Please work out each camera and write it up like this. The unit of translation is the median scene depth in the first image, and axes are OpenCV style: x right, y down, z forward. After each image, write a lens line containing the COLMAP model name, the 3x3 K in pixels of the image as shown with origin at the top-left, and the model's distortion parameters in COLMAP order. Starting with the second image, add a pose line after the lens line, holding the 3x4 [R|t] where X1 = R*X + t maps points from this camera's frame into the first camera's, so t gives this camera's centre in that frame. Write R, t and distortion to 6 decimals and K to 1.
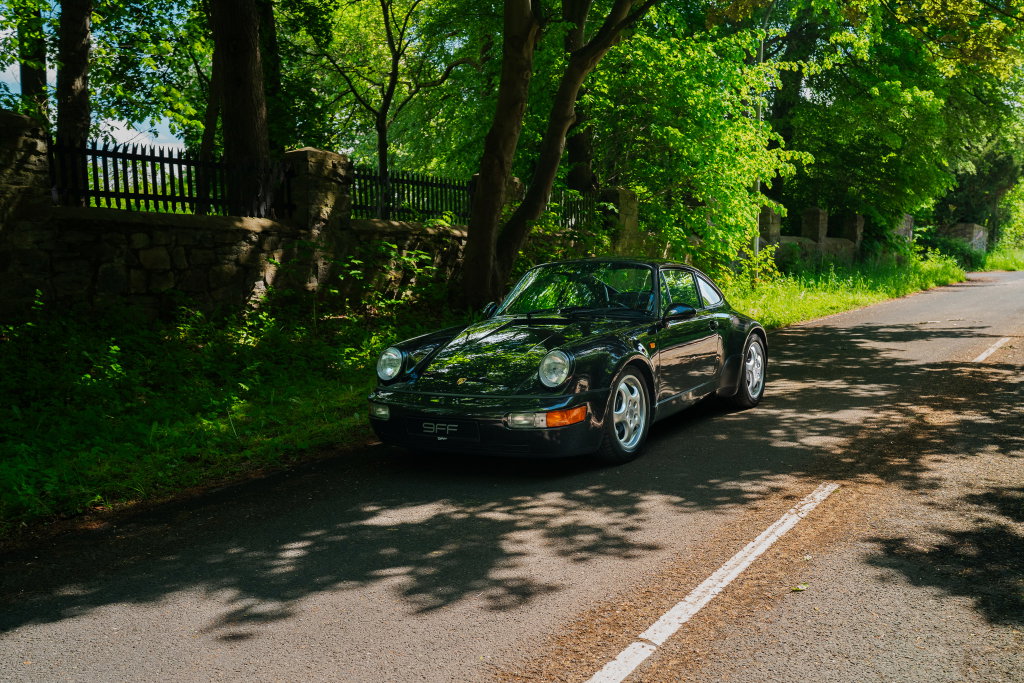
lens RADIAL K [[958.7, 0, 512.0], [0, 958.7, 341.5], [0, 0, 1]] dist [0.070521, 0.015182]
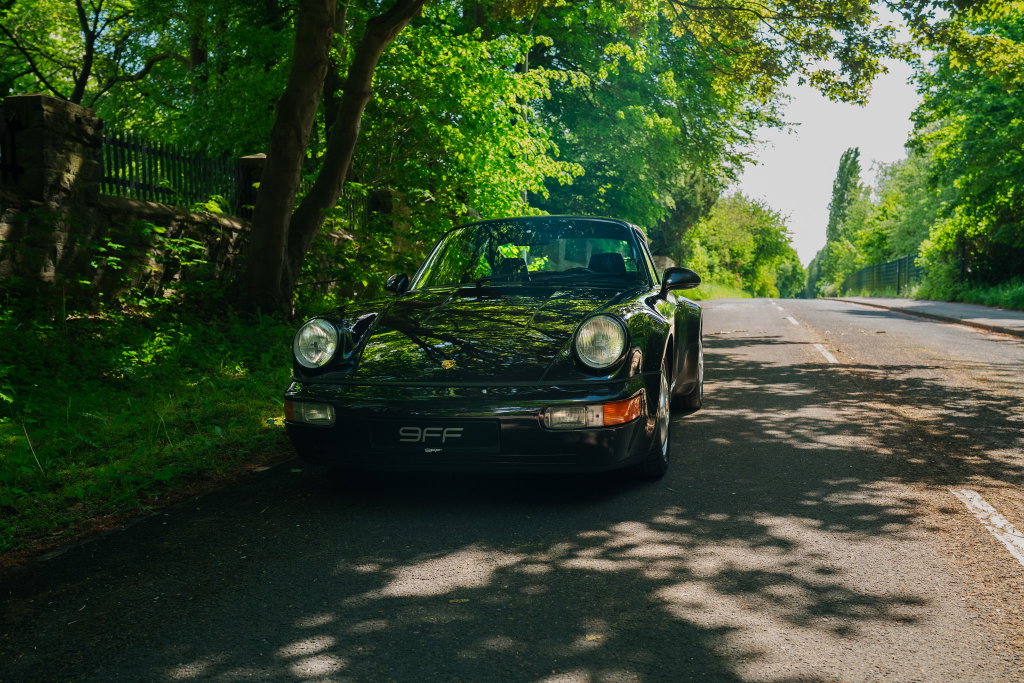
lens RADIAL K [[958.7, 0, 512.0], [0, 958.7, 341.5], [0, 0, 1]] dist [0.070521, 0.015182]
pose [[0.949468, -0.000886, 0.313863, -0.097843], [0.011193, 0.999456, -0.031038, 0.020613], [-0.313665, 0.032982, 0.948961, 0.154747]]
